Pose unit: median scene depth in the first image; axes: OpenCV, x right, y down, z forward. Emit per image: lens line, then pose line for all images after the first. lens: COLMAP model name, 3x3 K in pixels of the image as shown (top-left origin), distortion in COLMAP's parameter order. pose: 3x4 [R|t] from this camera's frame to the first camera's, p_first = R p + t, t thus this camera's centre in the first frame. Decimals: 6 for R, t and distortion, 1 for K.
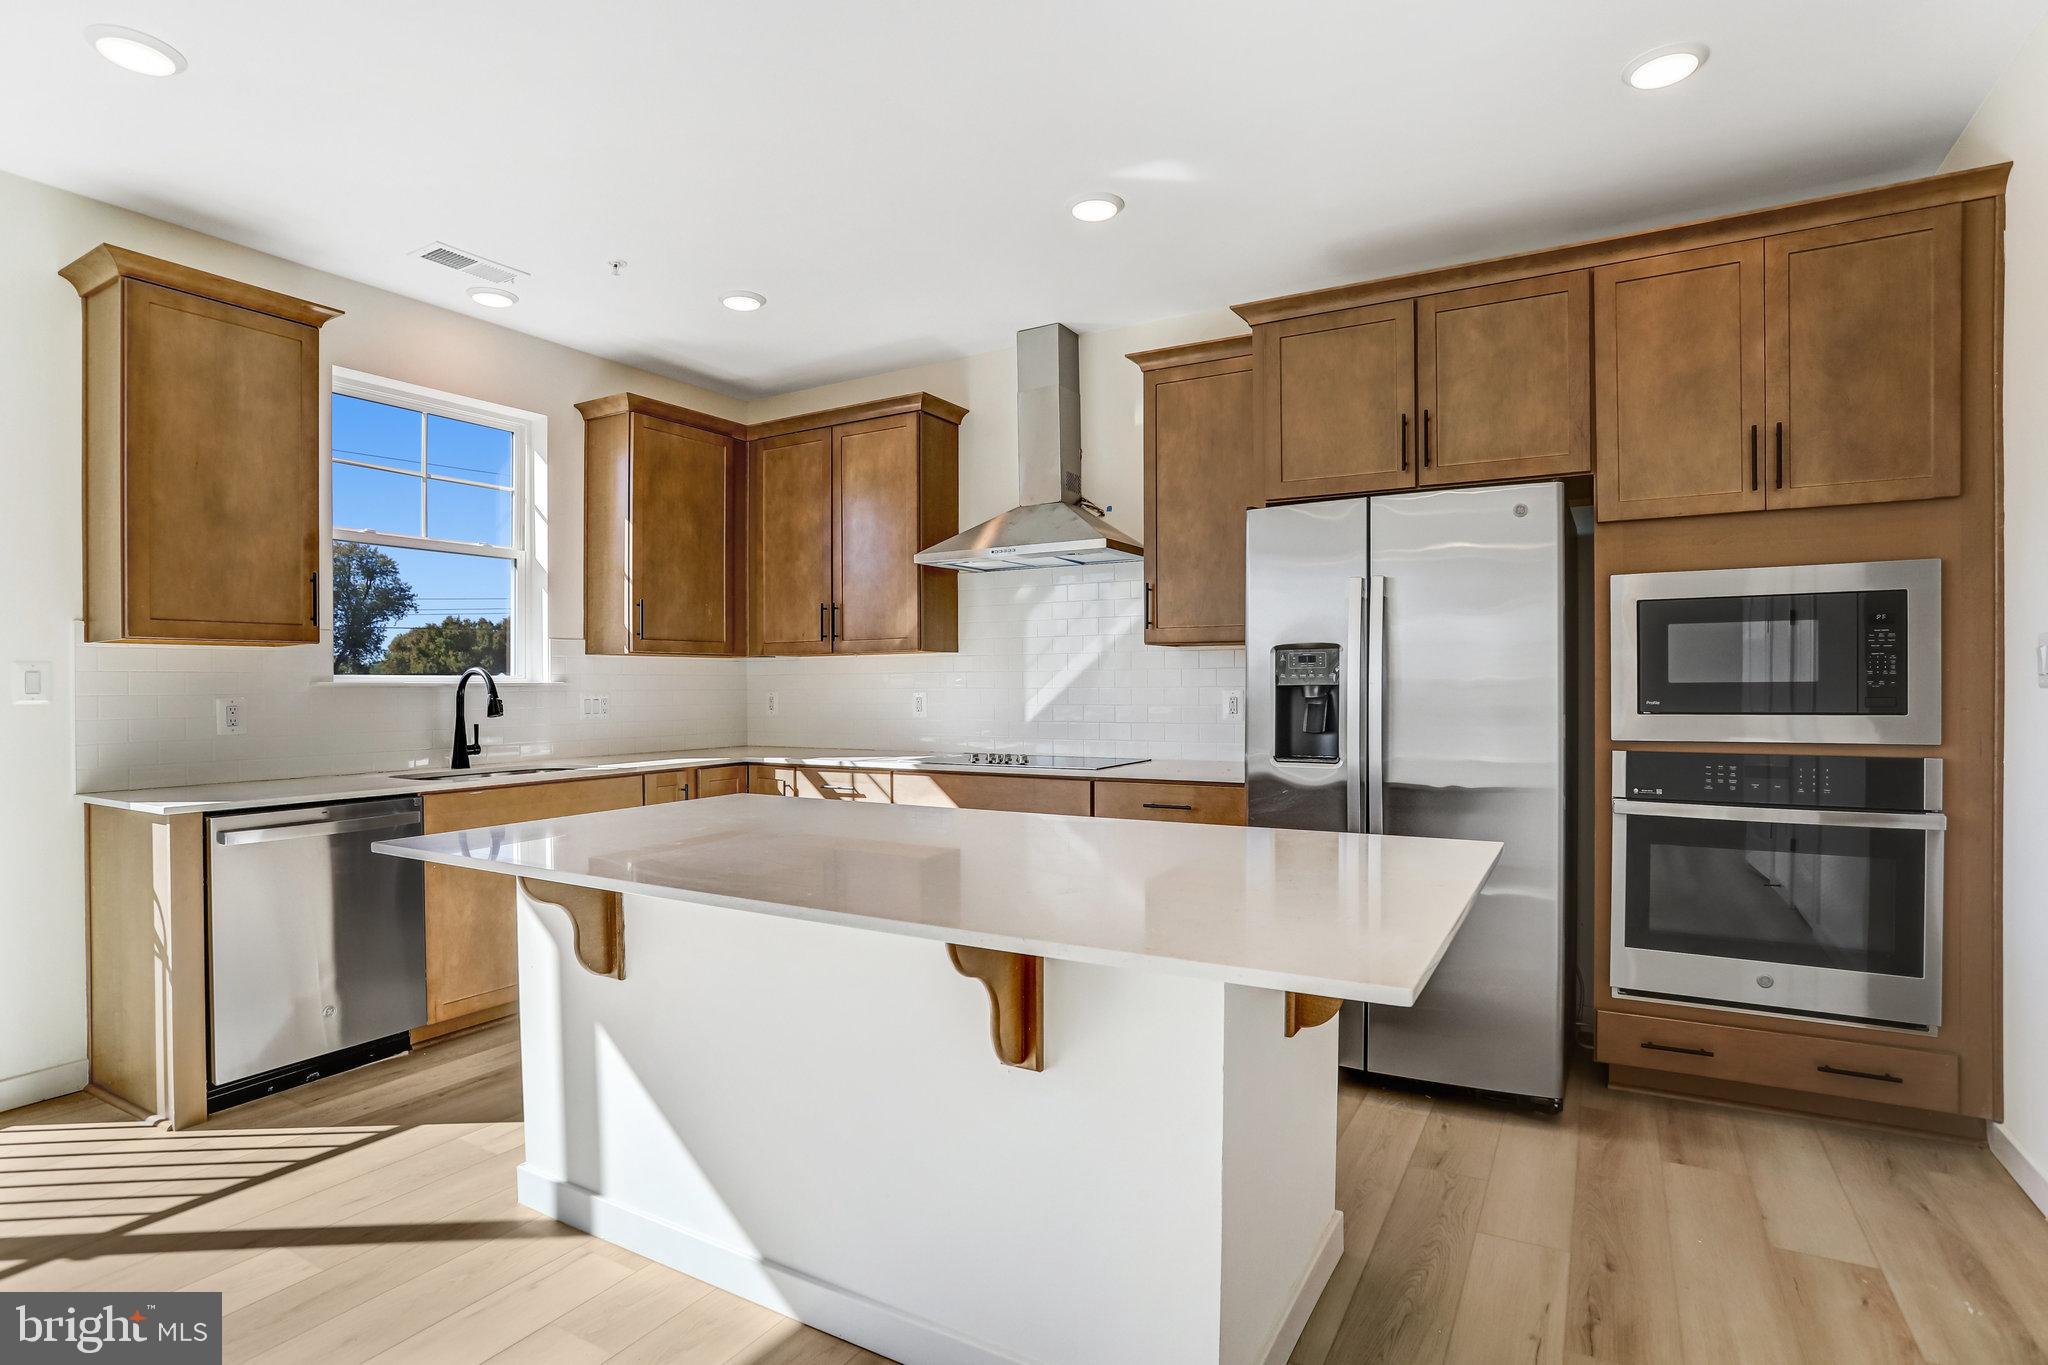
lens RADIAL K [[1037.9, 0, 1016.9], [0, 1037.9, 687.1], [0, 0, 1]] dist [-0.061064, 0.026334]
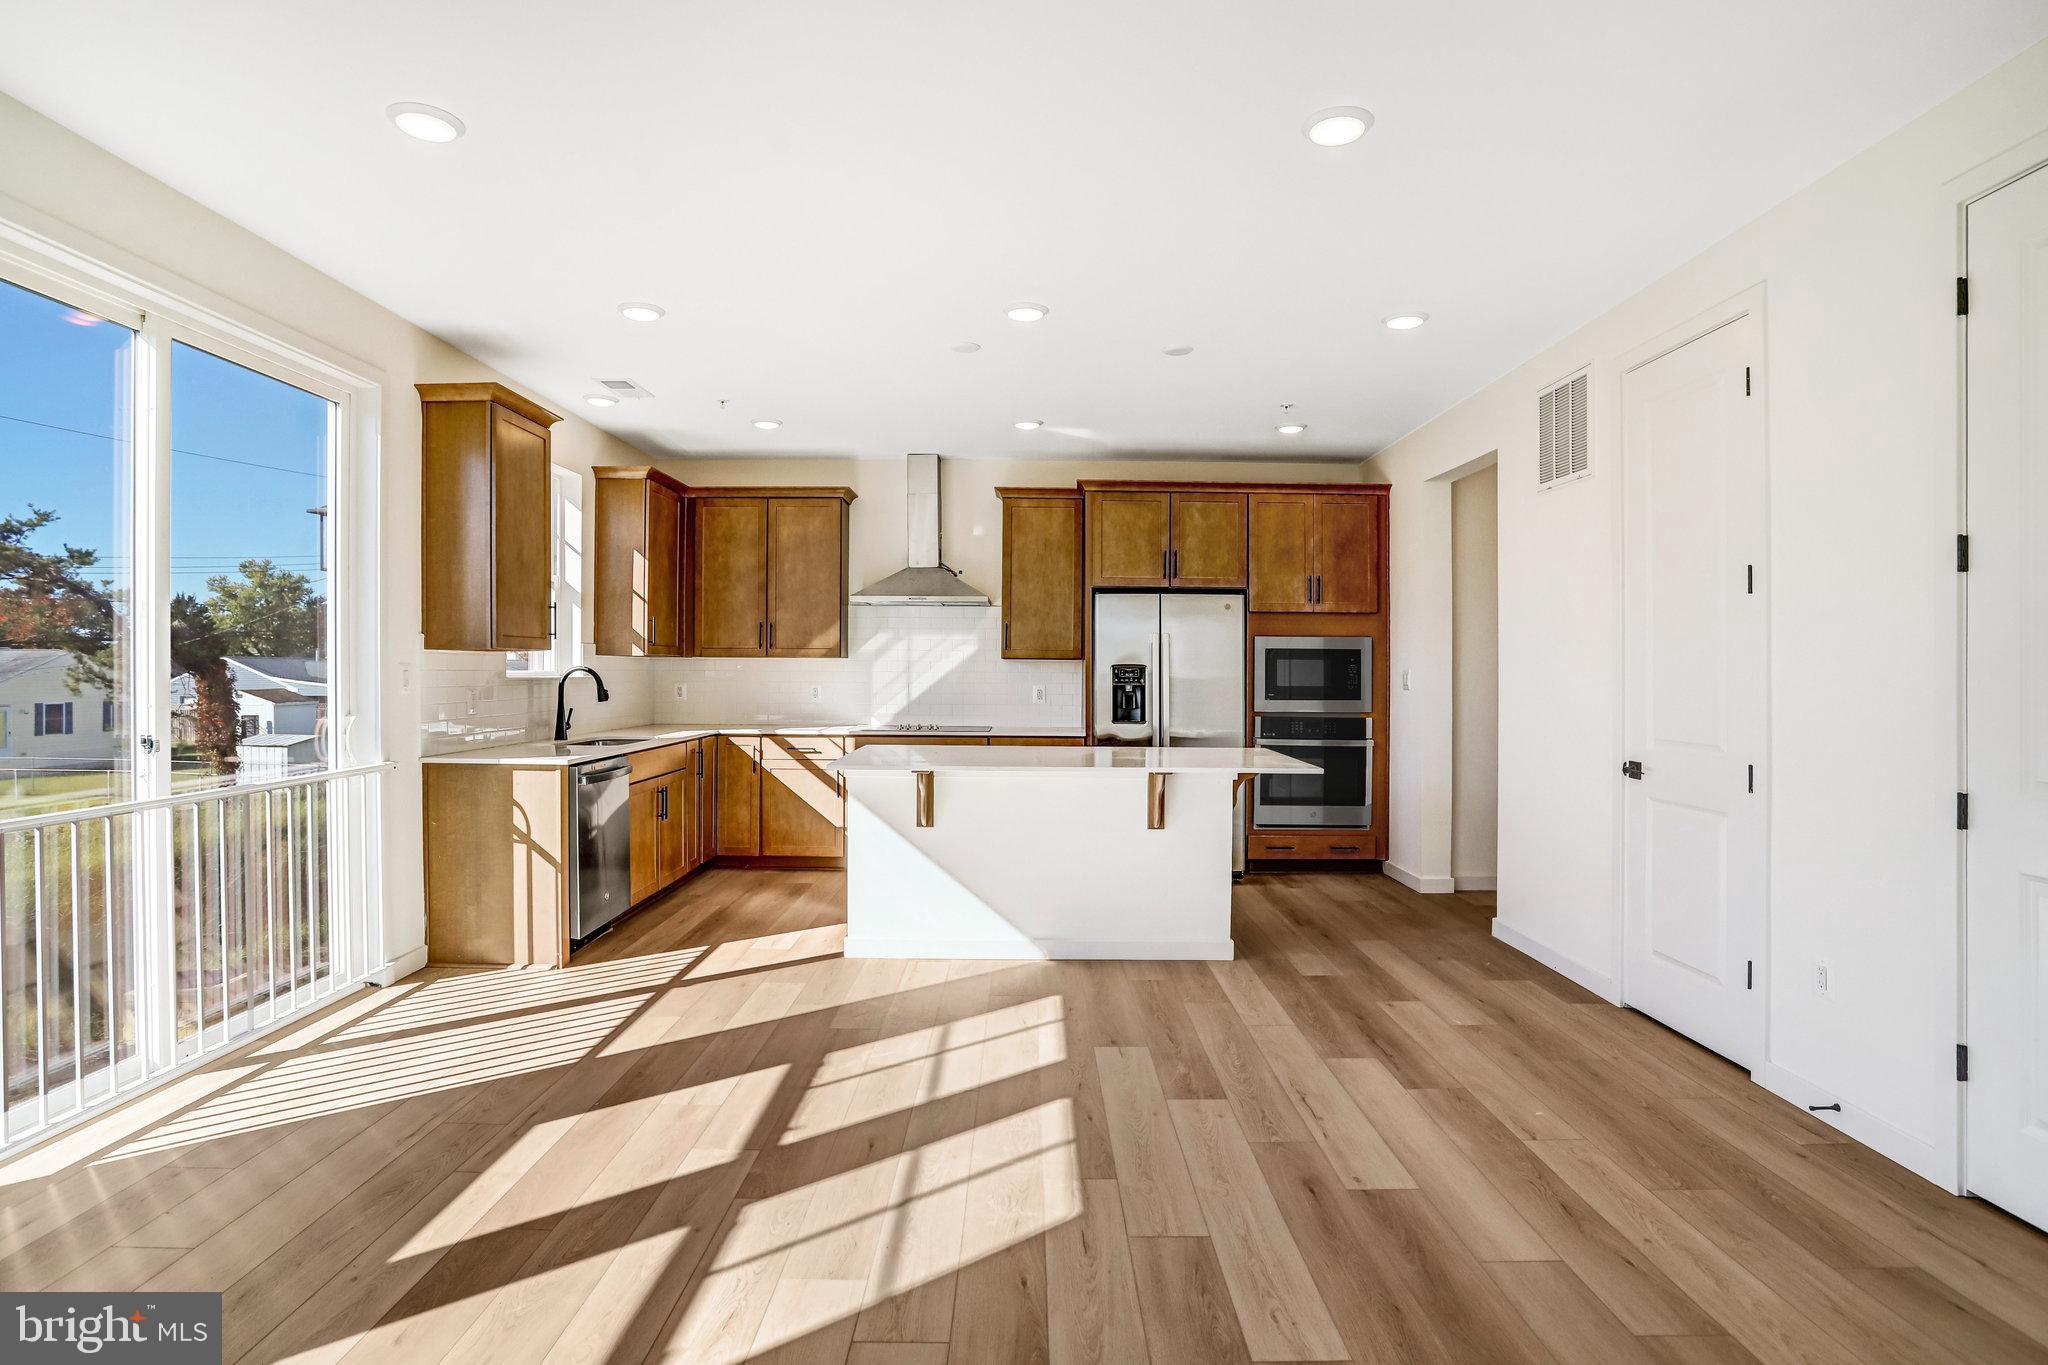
lens RADIAL K [[1037.9, 0, 1031.8], [0, 1037.9, 672.9], [0, 0, 1]] dist [-0.061064, 0.026334]
pose [[0.861869, 0.013882, 0.506941, -0.847710], [-0.011984, 0.999904, -0.007007, -0.008253], [-0.506990, -0.000036, 0.861952, -0.598074]]
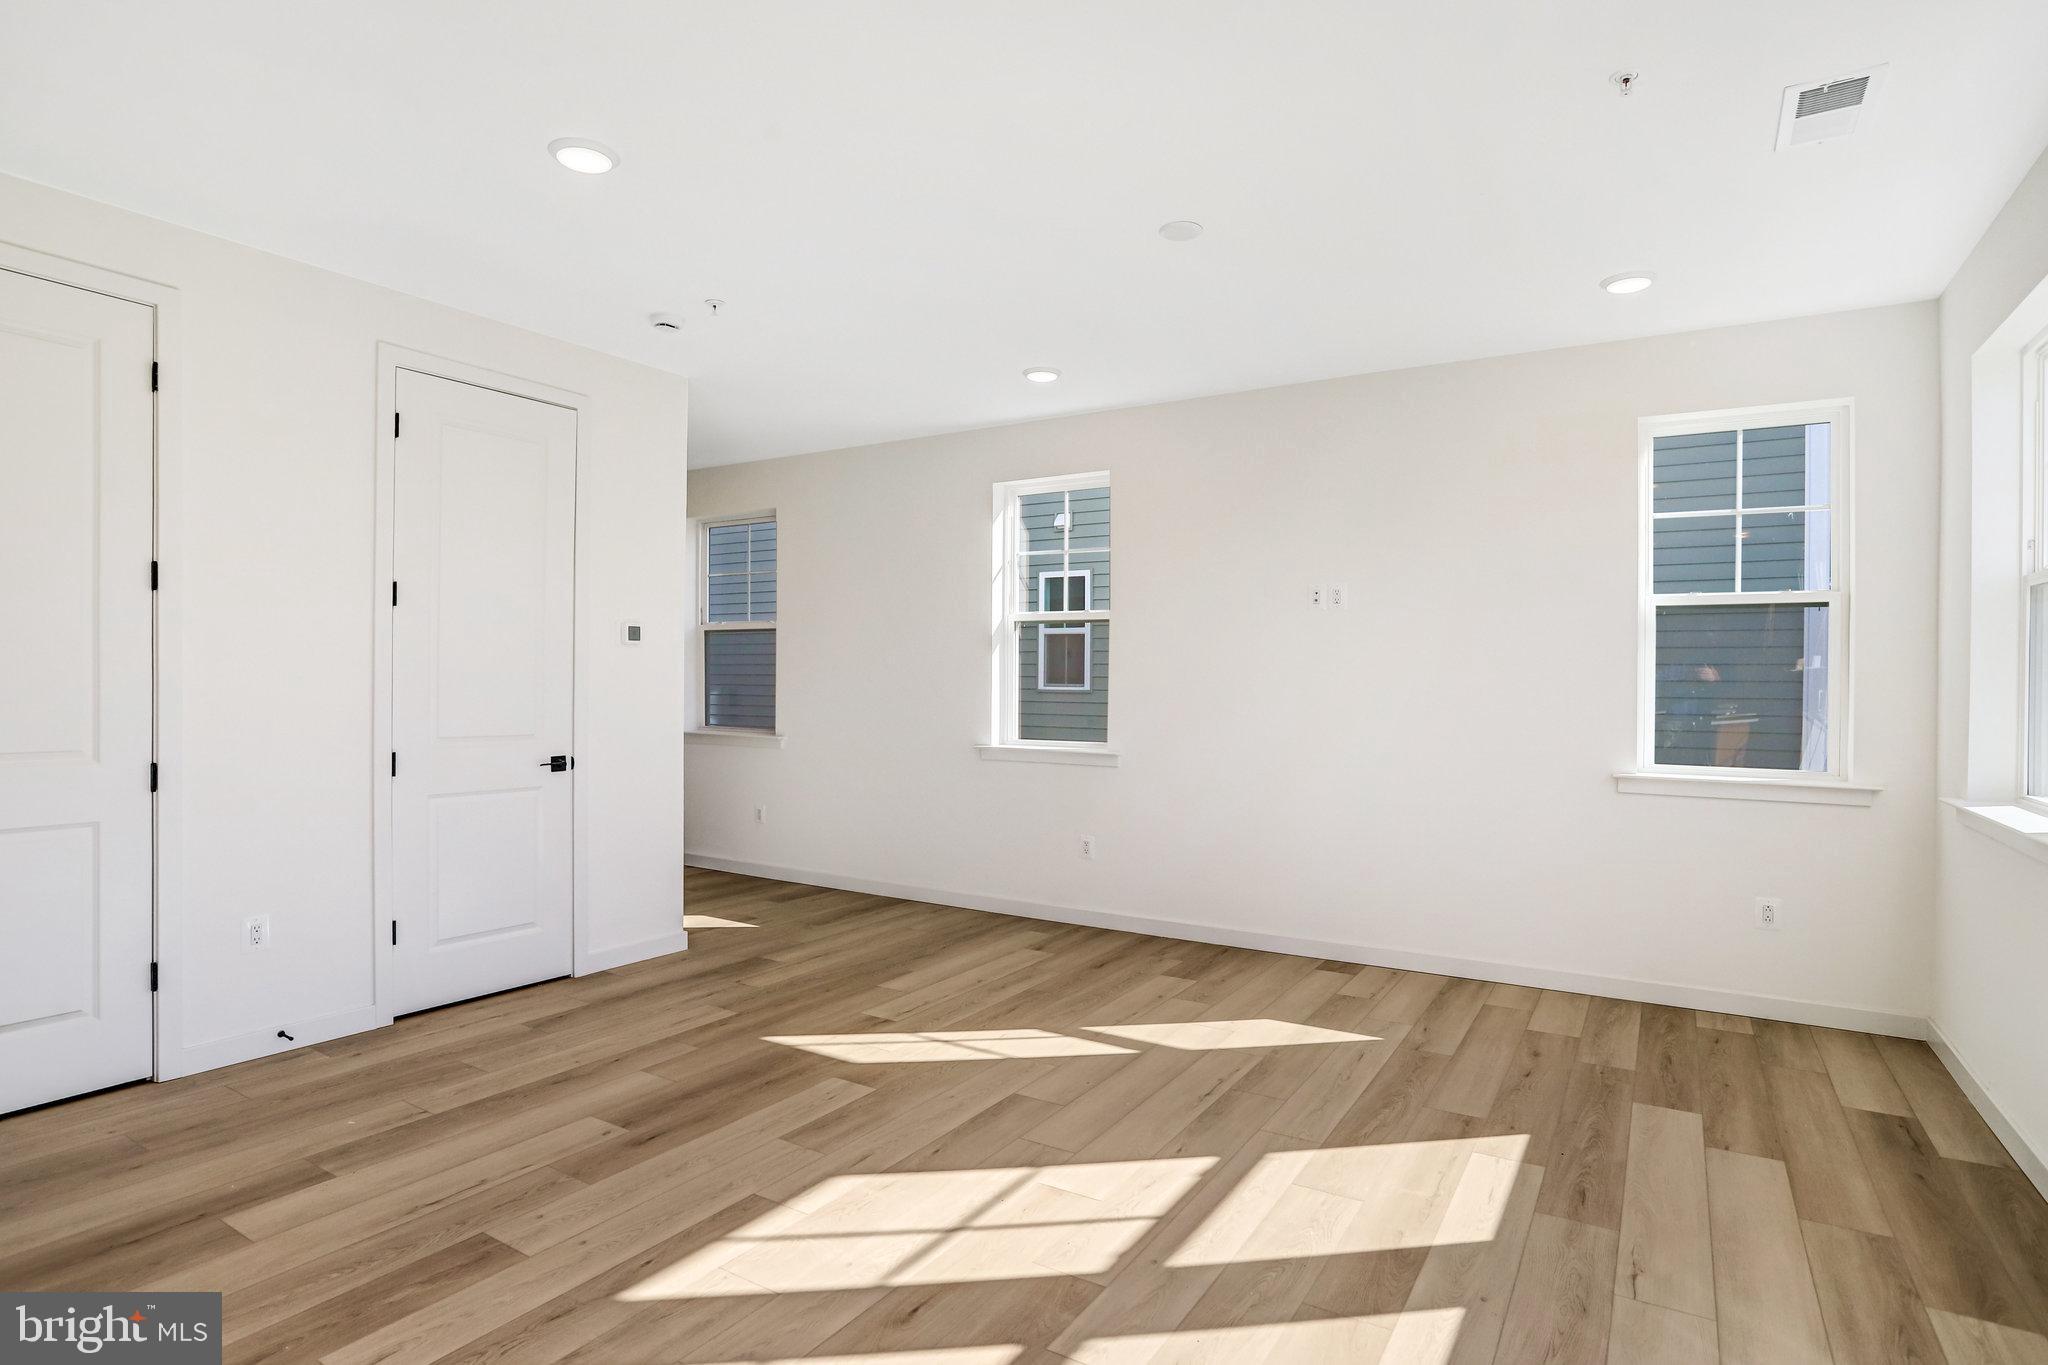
lens RADIAL K [[1037.9, 0, 1027.6], [0, 1037.9, 692.2], [0, 0, 1]] dist [-0.061064, 0.026334]
pose [[-0.999005, -0.001868, 0.044562, -0.631069], [-0.001503, 0.999965, 0.008223, -0.014894], [-0.044576, 0.008148, -0.998973, 0.797461]]
